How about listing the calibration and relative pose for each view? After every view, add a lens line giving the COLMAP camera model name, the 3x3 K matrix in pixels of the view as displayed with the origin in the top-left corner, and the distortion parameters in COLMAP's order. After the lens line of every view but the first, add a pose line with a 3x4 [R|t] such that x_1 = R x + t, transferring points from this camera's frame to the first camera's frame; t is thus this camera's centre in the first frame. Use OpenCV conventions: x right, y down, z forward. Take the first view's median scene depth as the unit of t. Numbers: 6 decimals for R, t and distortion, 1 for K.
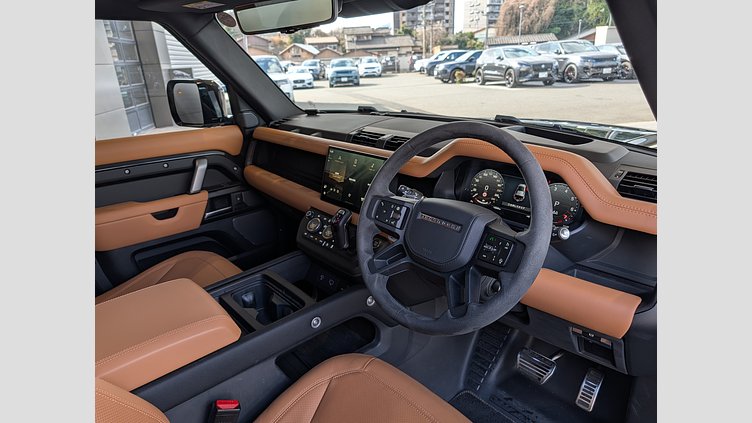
lens RADIAL K [[391.8, 0, 376.0], [0, 391.8, 211.5], [0, 0, 1]] dist [0.000662, 0.000157]
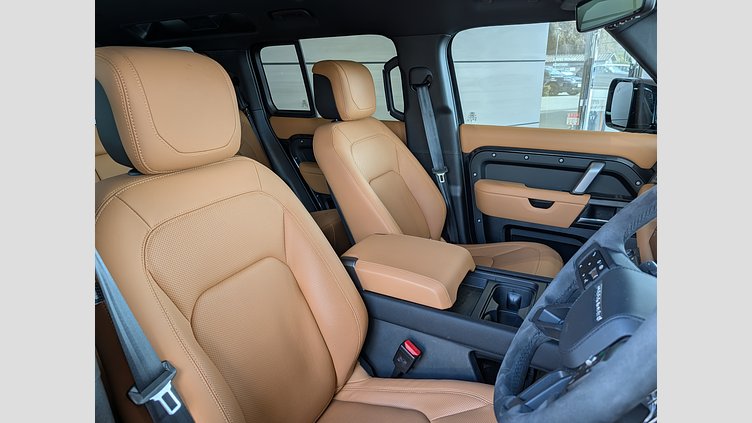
lens RADIAL K [[391.8, 0, 376.0], [0, 391.8, 211.5], [0, 0, 1]] dist [0.000662, 0.000157]
pose [[0.337257, 0.330911, -0.881338, 0.252322], [-0.323335, 0.919952, 0.221680, -0.062315], [0.884145, 0.210204, 0.417255, 0.152803]]
